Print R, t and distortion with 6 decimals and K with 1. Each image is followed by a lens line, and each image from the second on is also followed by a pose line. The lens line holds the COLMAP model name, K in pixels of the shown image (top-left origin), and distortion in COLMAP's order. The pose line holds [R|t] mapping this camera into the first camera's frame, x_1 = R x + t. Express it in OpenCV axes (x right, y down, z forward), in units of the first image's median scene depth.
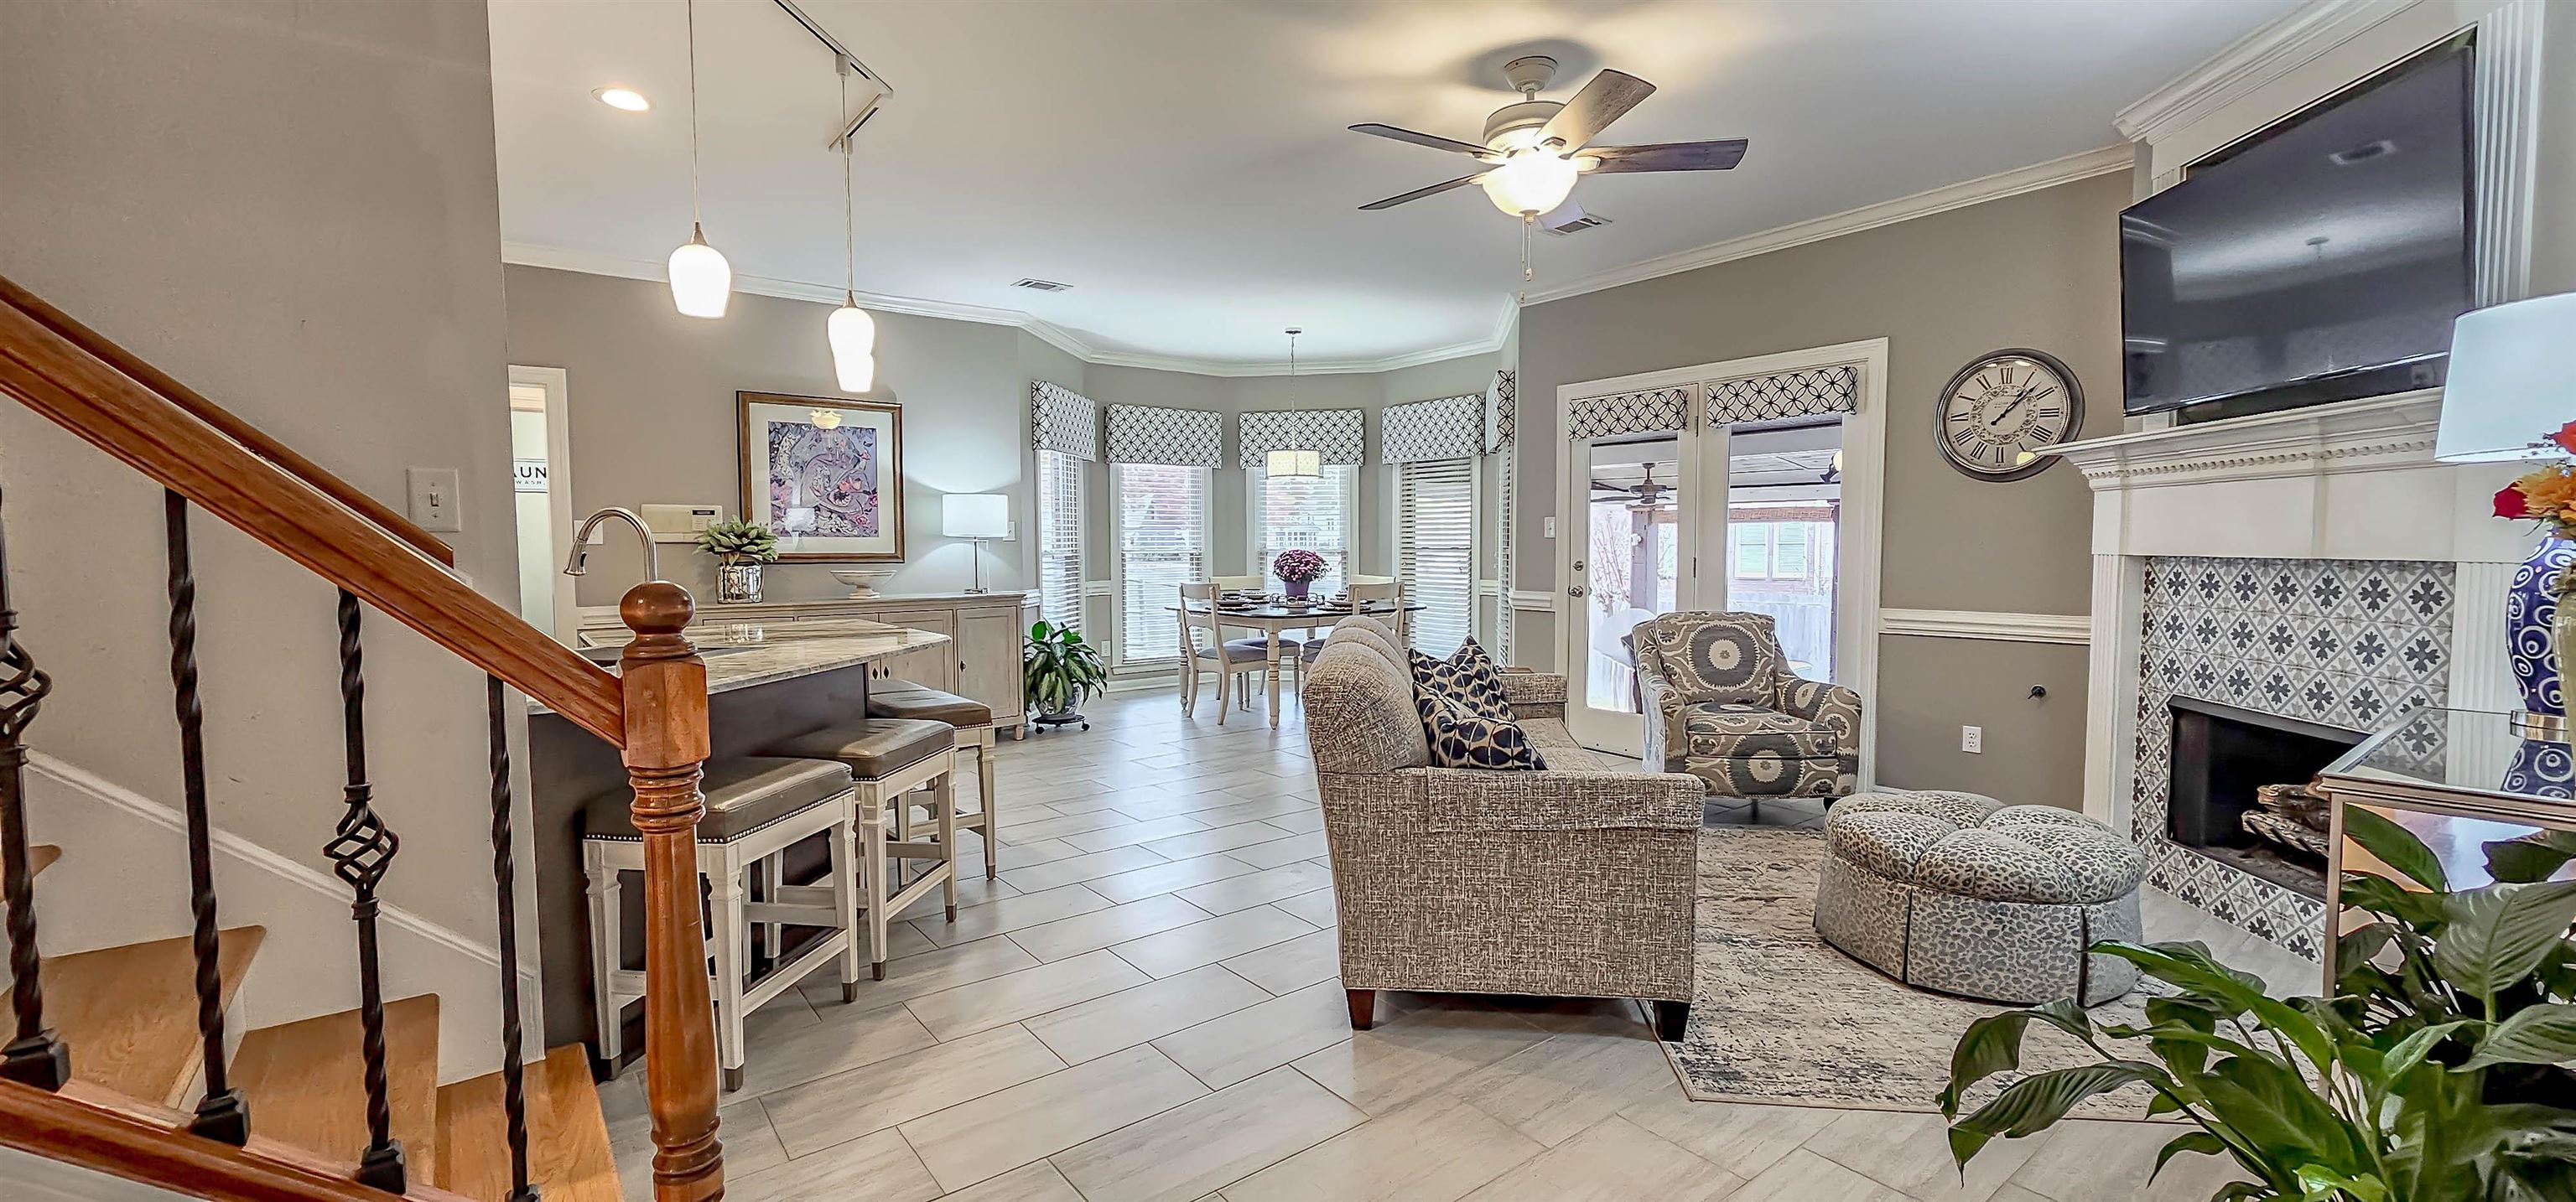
lens RADIAL K [[1055.0, 0, 1302.6], [0, 1055.0, 604.0], [0, 0, 1]] dist [-0.001905, 0.000505]
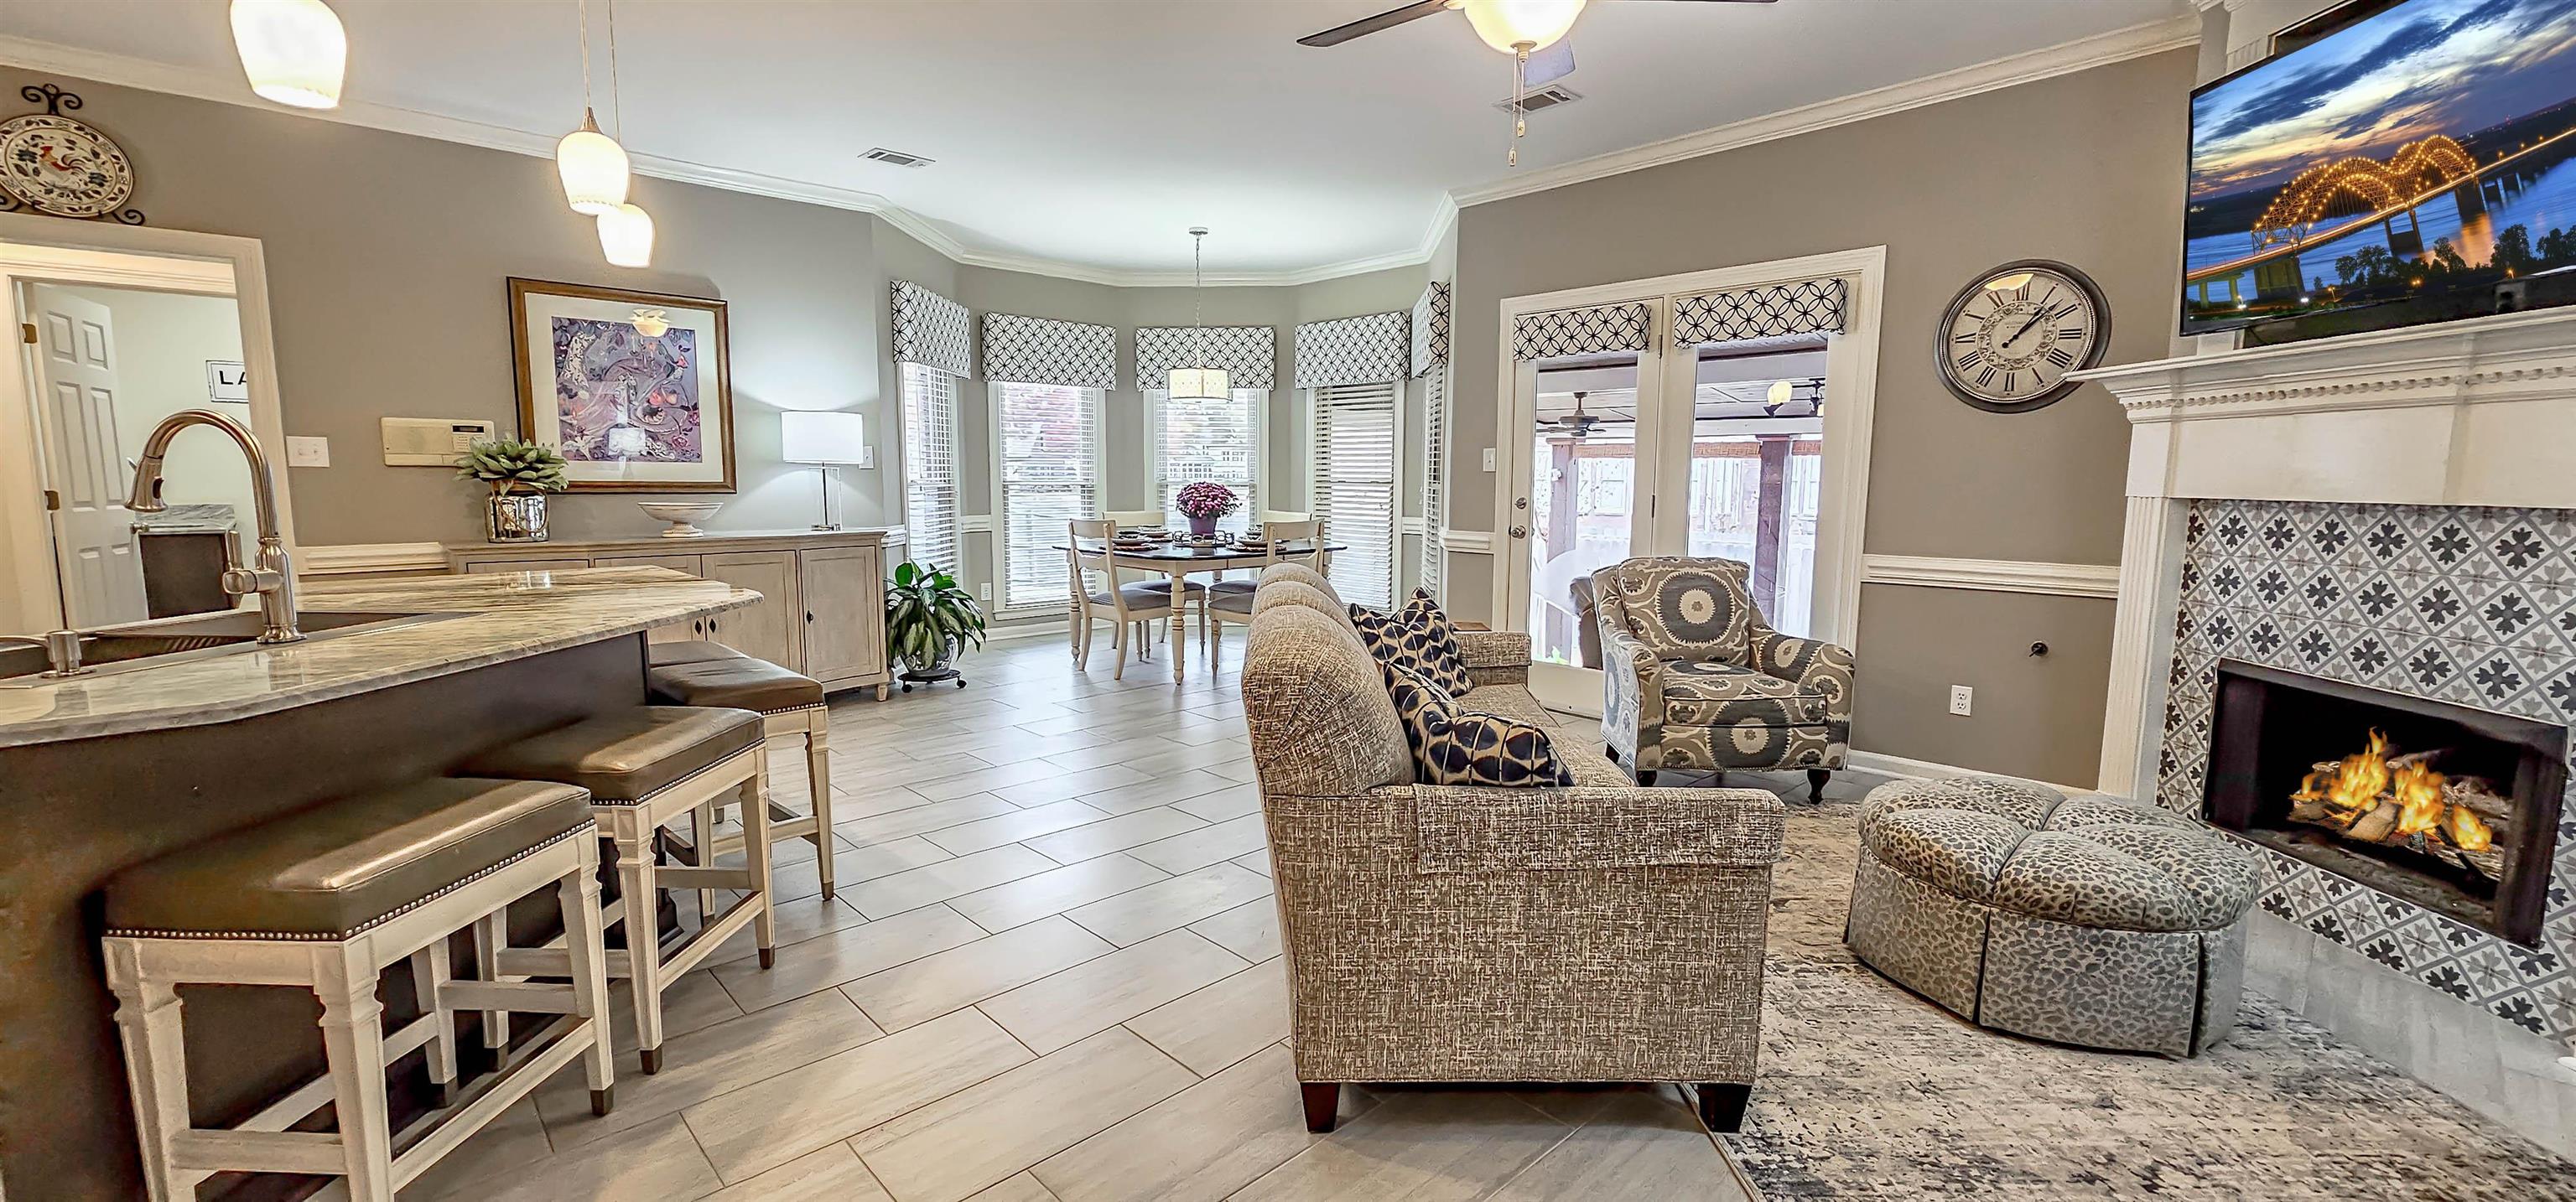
lens RADIAL K [[1055.0, 0, 1299.6], [0, 1055.0, 603.9], [0, 0, 1]] dist [-0.001905, 0.000505]
pose [[0.995300, -0.001908, 0.096825, -0.014923], [-0.004241, 0.997988, 0.063254, -0.007607], [-0.096751, -0.063367, 0.993289, 0.140980]]
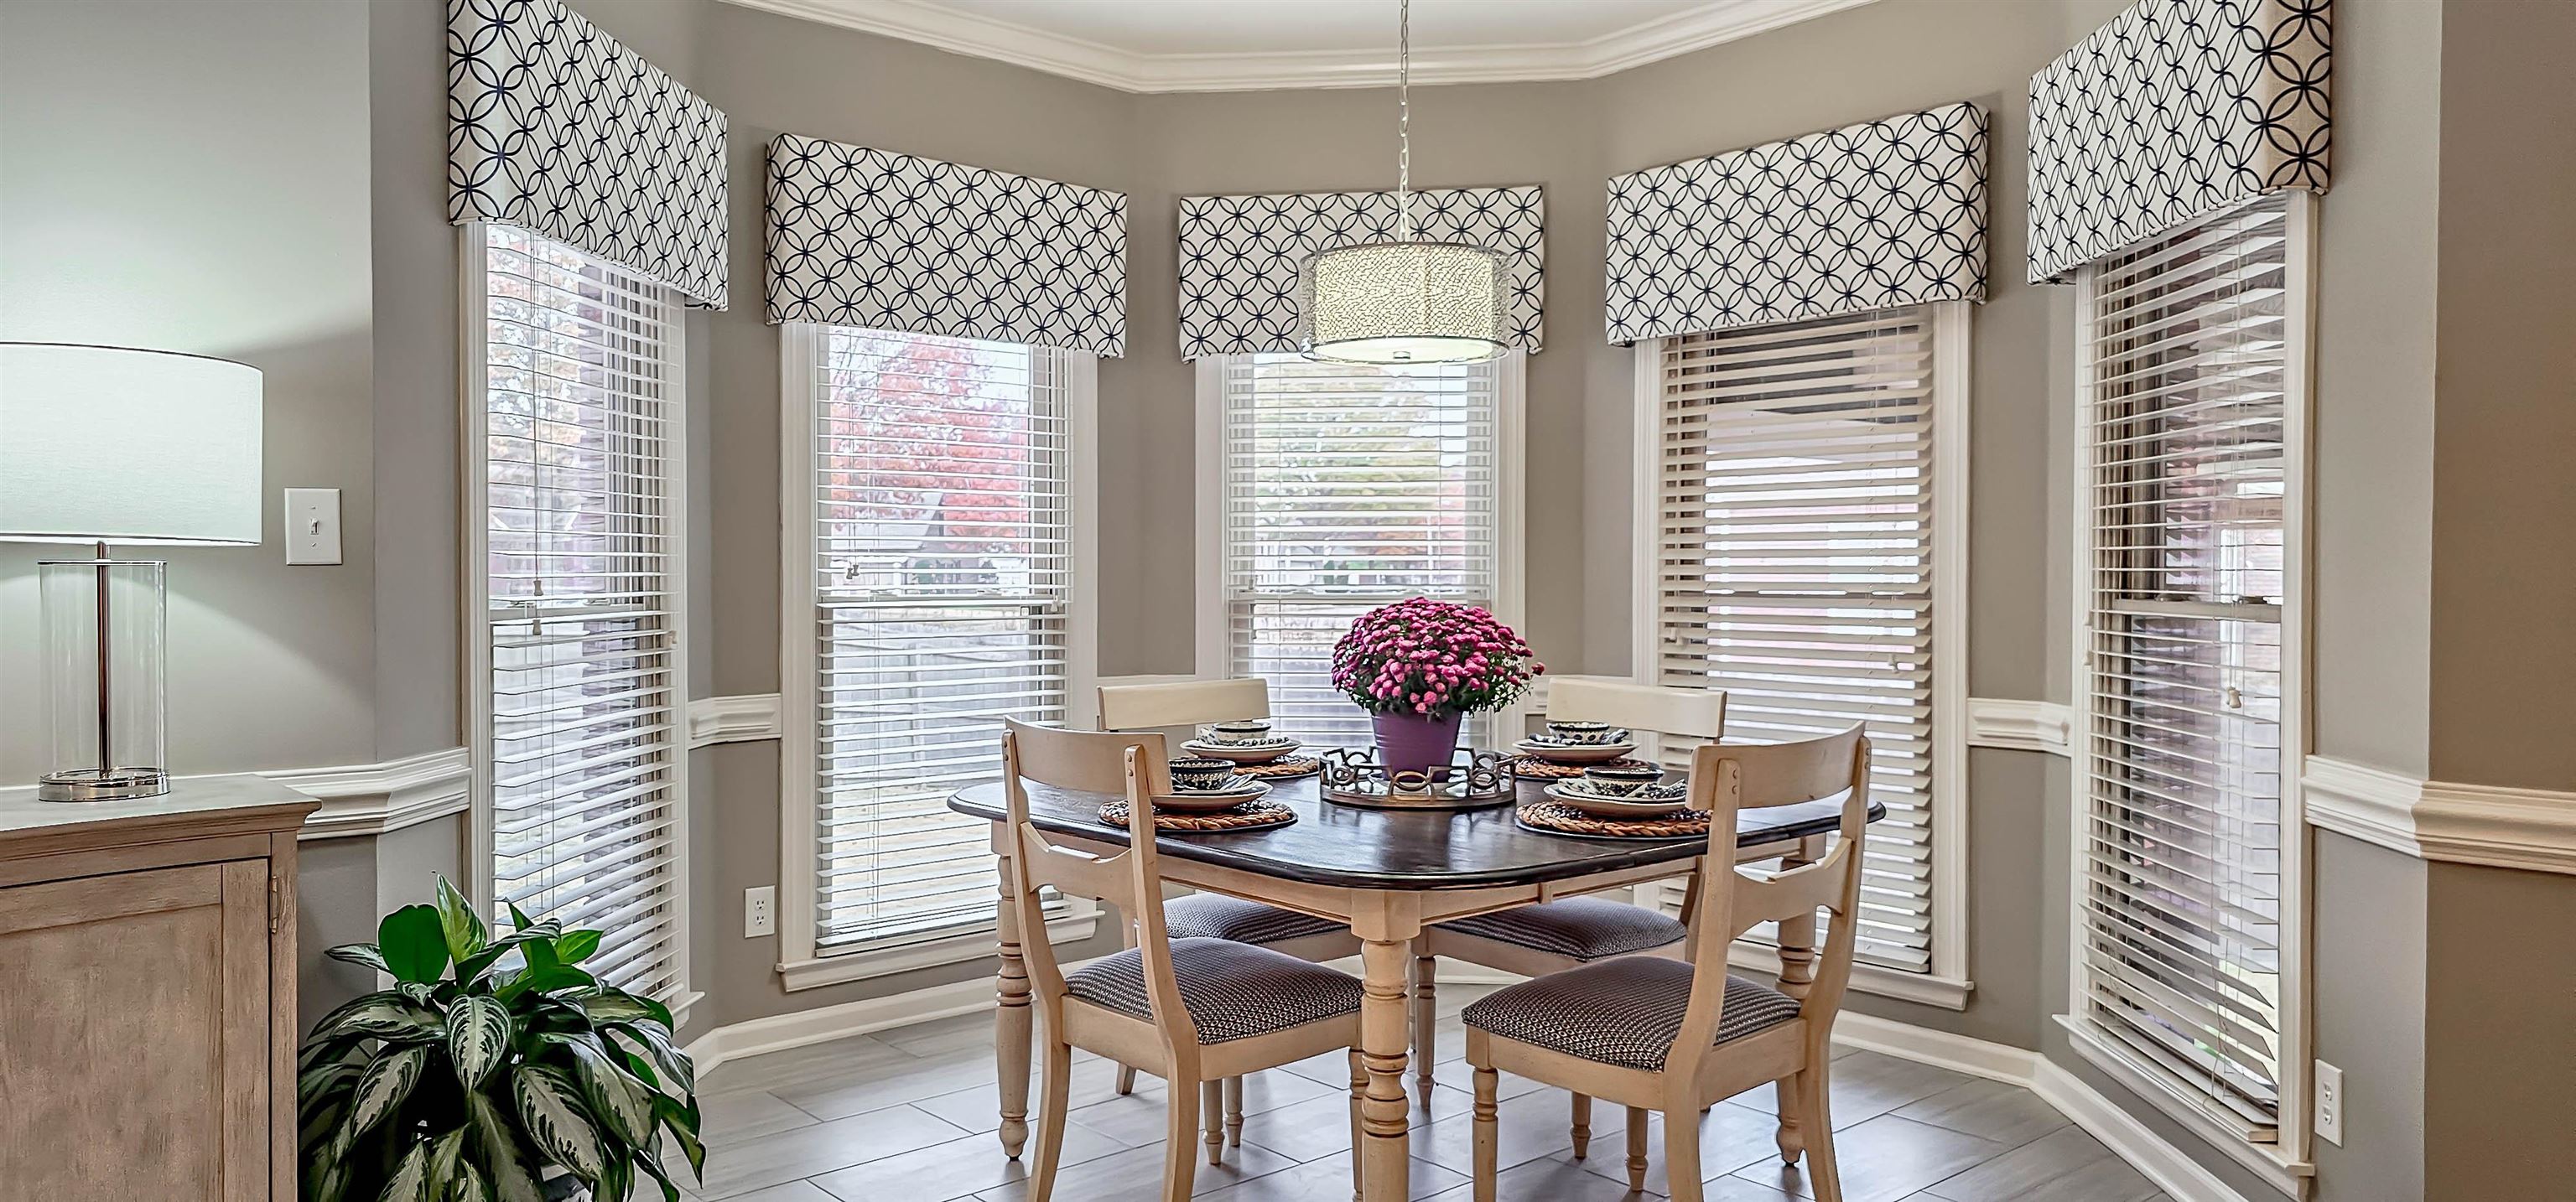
lens RADIAL K [[1747.6, 0, 1277.4], [0, 1747.6, 611.7], [0, 0, 1]] dist [0.003904, -0.001613]
pose [[0.998831, 0.001963, 0.048289, -0.093928], [-0.000134, 0.999283, -0.037850, -0.043170], [-0.048329, 0.037800, 0.998116, 0.751357]]
